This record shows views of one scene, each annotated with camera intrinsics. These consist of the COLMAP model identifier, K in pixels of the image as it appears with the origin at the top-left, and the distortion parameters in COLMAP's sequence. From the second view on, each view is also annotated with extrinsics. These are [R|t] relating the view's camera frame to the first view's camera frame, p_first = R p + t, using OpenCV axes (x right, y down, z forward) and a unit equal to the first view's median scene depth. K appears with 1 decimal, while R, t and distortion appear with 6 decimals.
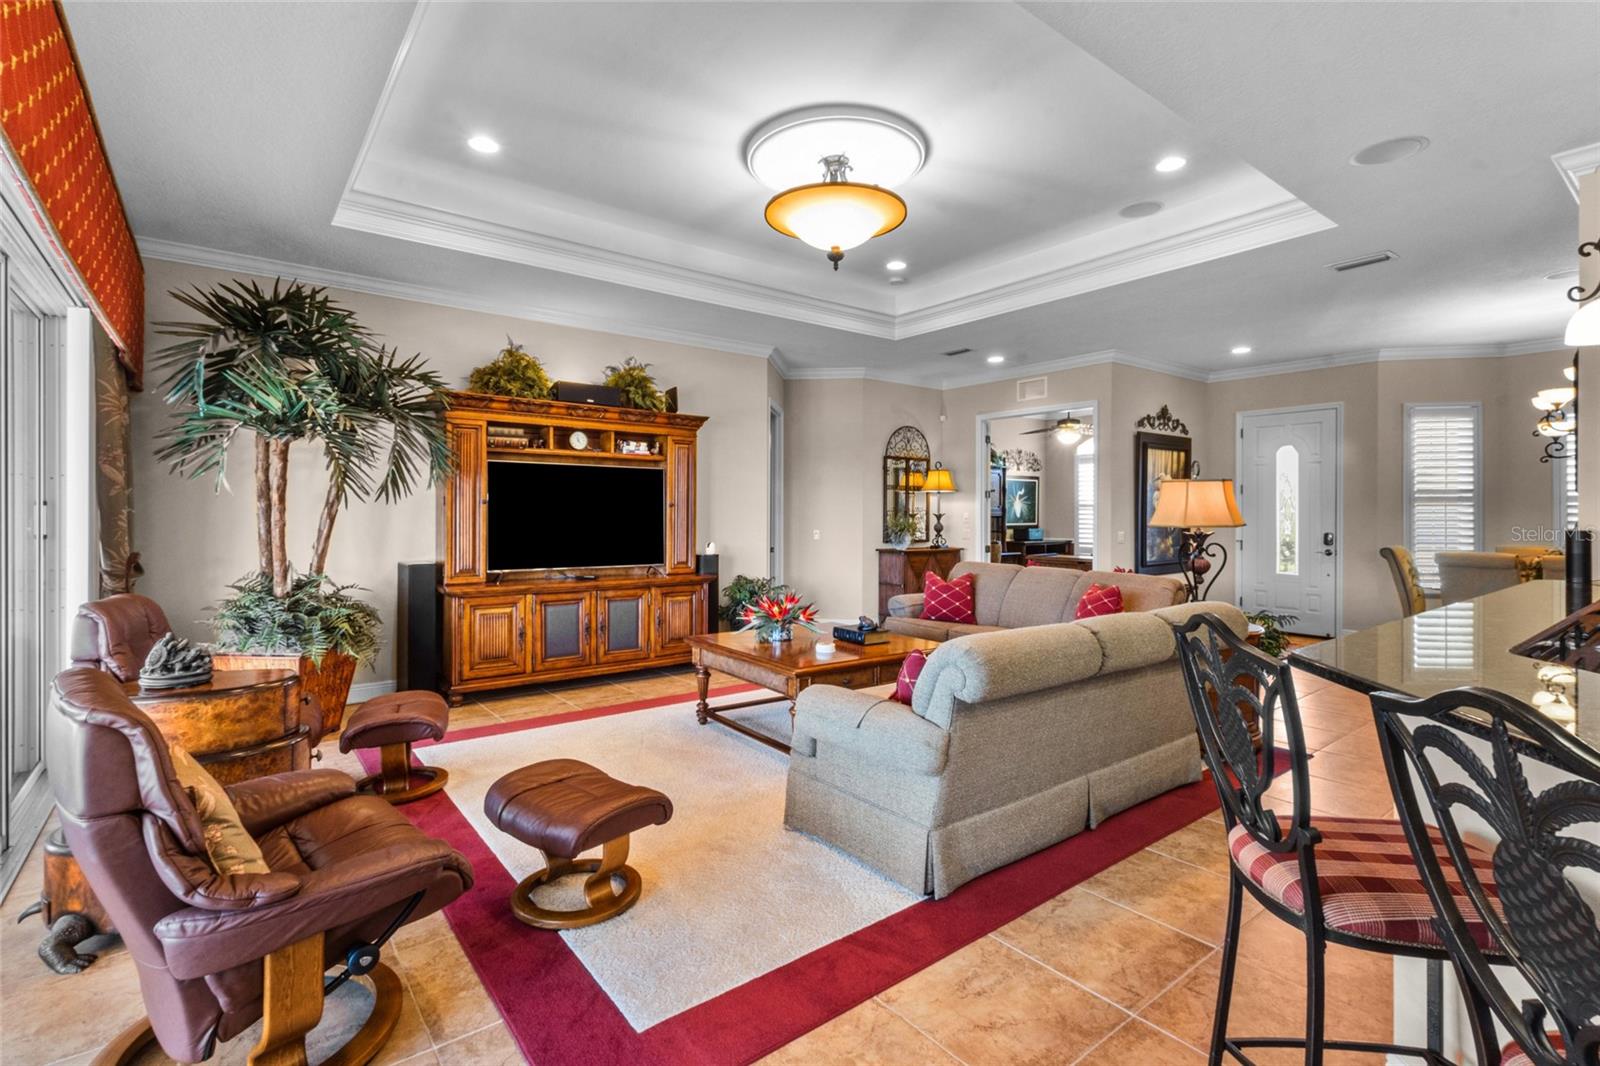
lens RADIAL K [[738.4, 0, 799.3], [0, 738.4, 523.3], [0, 0, 1]] dist [0.000156, 0.003532]
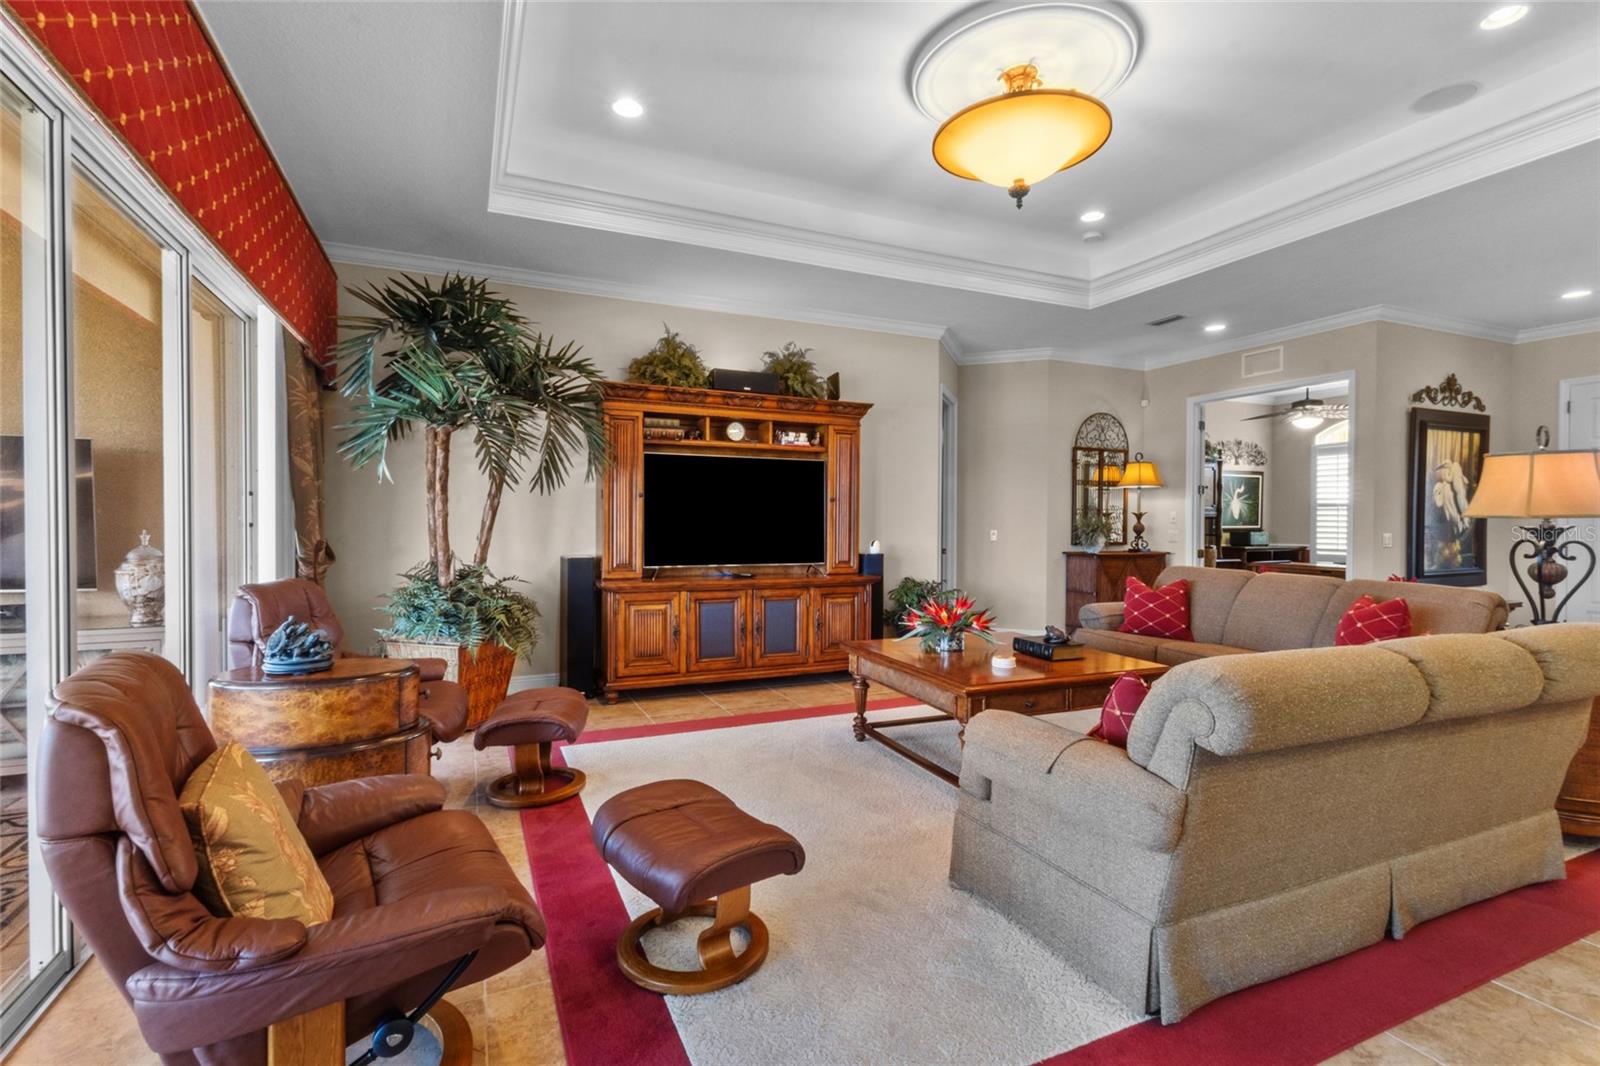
lens RADIAL K [[738.4, 0, 794.1], [0, 738.4, 532.8], [0, 0, 1]] dist [0.000156, 0.003532]
pose [[0.971062, 0.005407, -0.238767, 0.004220], [-0.004203, 0.999976, 0.005553, 0.020185], [0.238791, -0.004389, 0.971061, 0.143320]]
